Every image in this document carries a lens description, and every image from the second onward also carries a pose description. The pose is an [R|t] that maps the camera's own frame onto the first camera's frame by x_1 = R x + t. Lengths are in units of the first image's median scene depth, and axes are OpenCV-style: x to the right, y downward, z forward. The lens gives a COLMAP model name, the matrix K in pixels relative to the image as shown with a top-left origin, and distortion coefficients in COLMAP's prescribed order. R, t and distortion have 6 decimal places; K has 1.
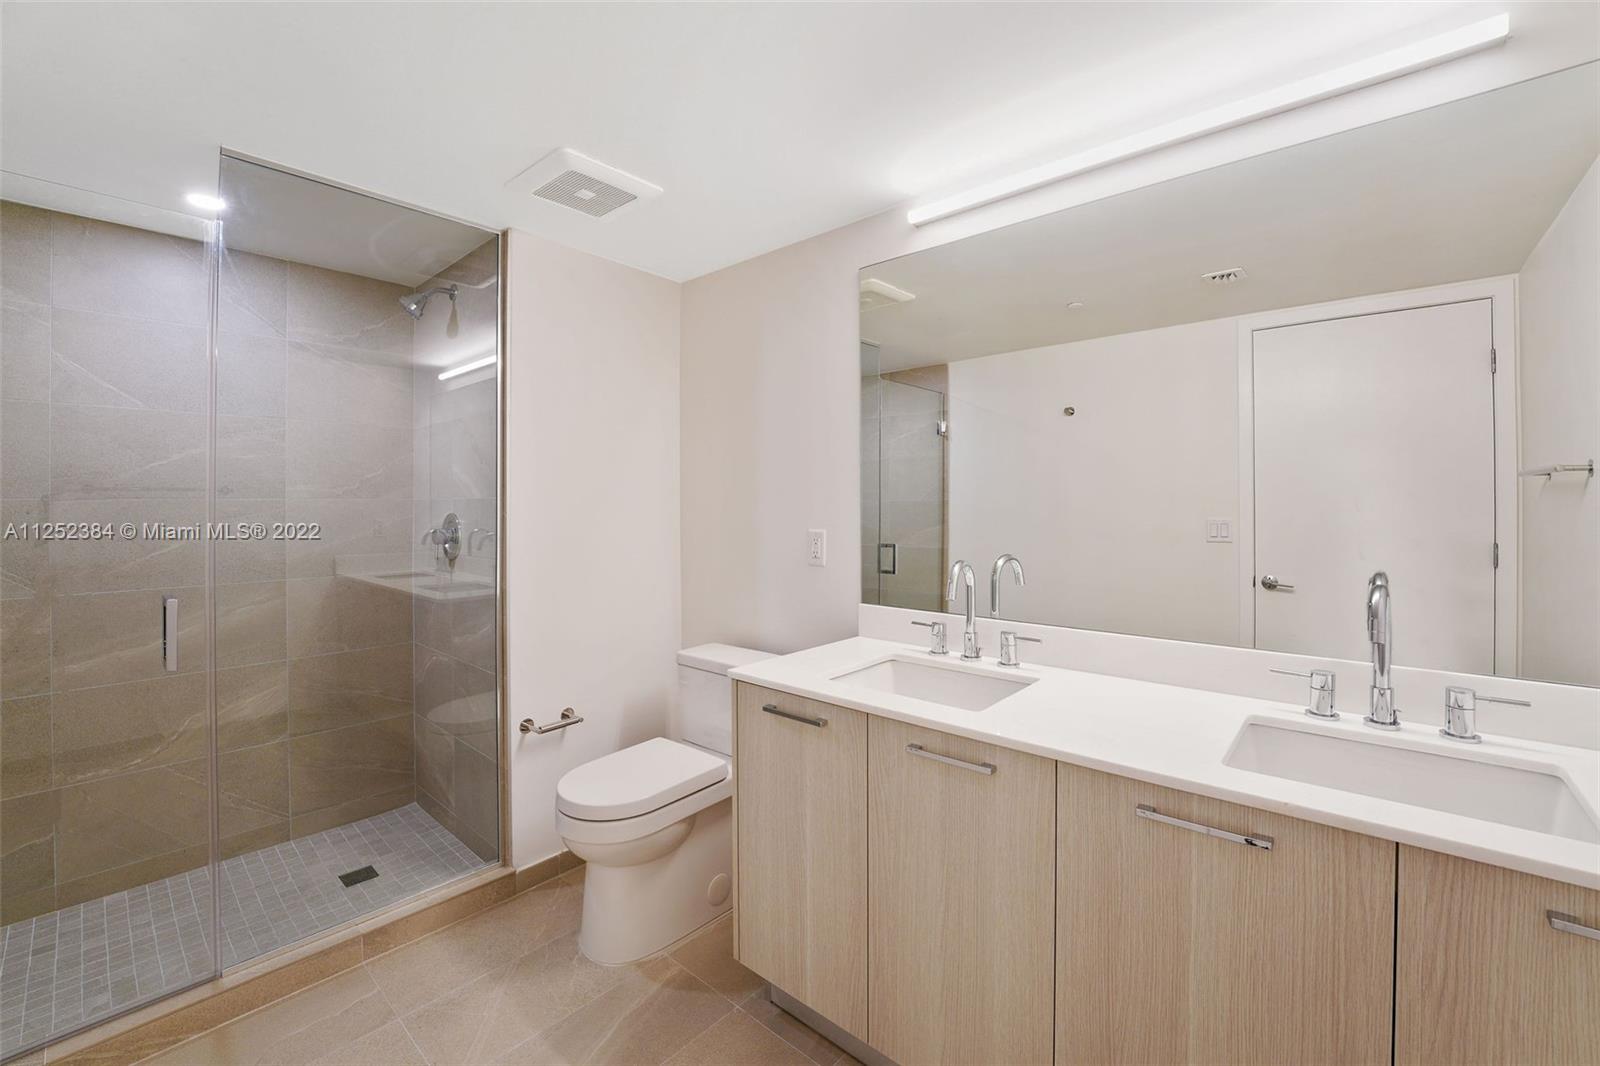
lens RADIAL K [[650.5, 0, 800.2], [0, 650.5, 520.9], [0, 0, 1]] dist [-0.022395, 0.004604]
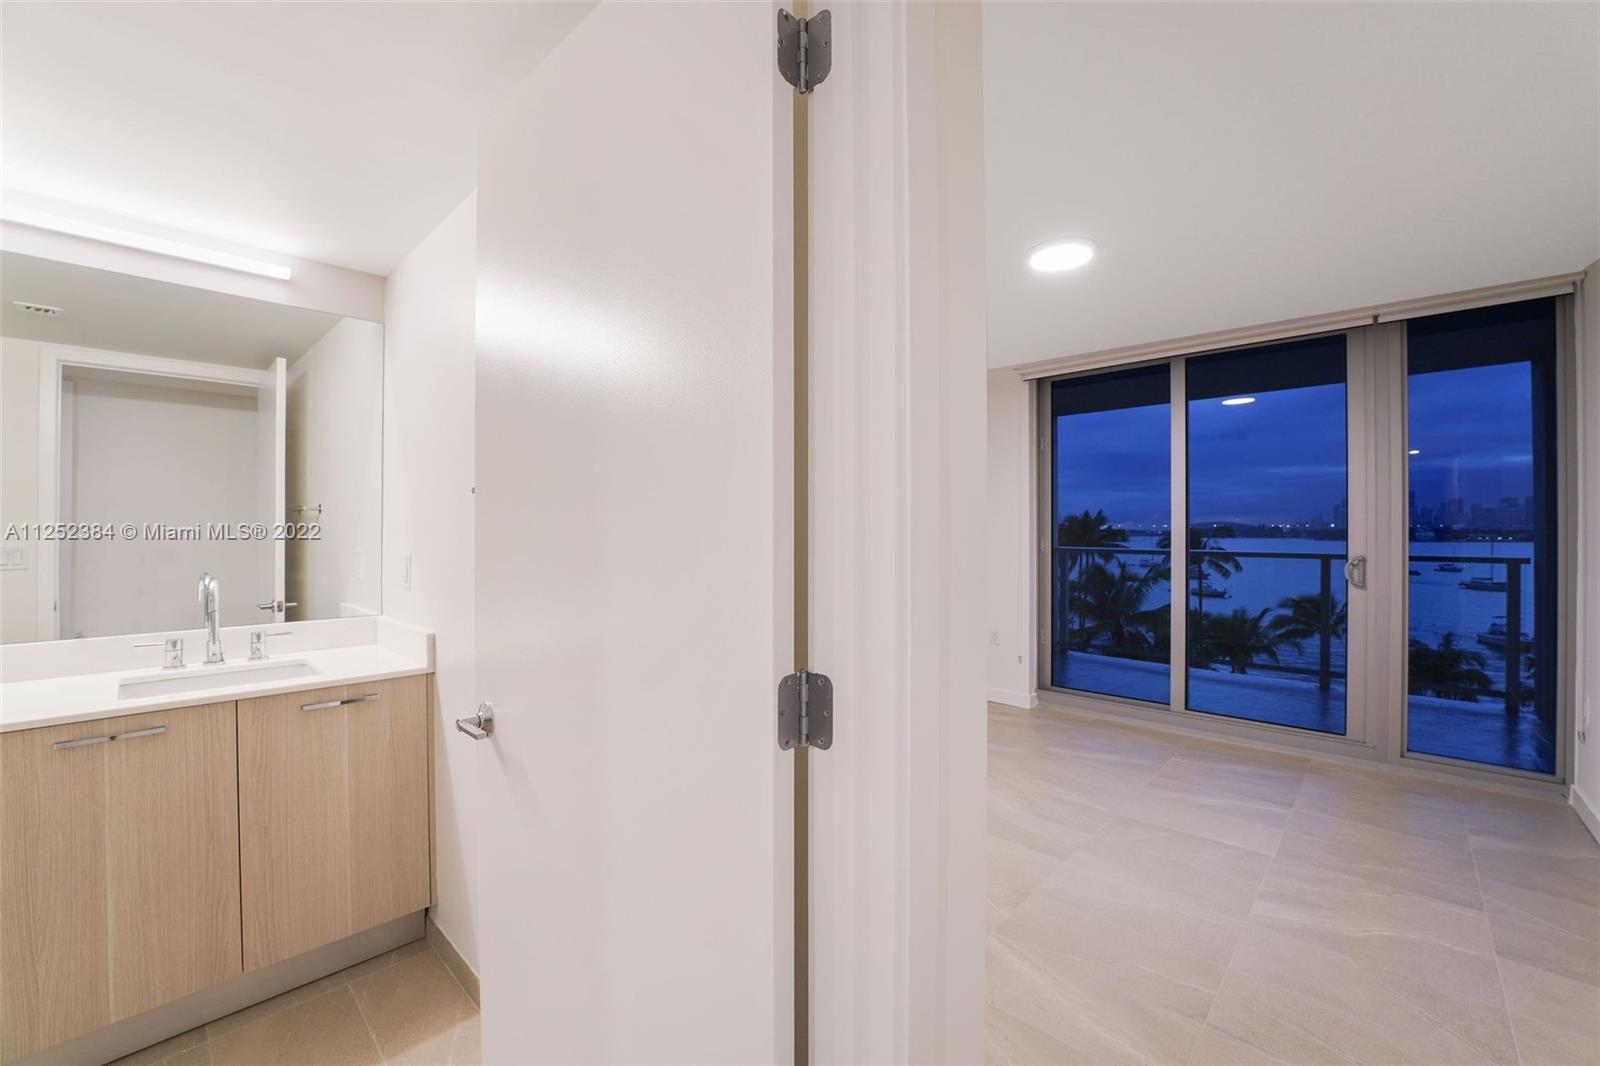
lens RADIAL K [[650.5, 0, 812.7], [0, 650.5, 529.1], [0, 0, 1]] dist [-0.022395, 0.004604]
pose [[0.029115, 0.004008, 0.999568, -0.809377], [0.019709, 0.999795, -0.004583, 0.018430], [-0.999382, 0.019834, 0.029030, -0.690829]]
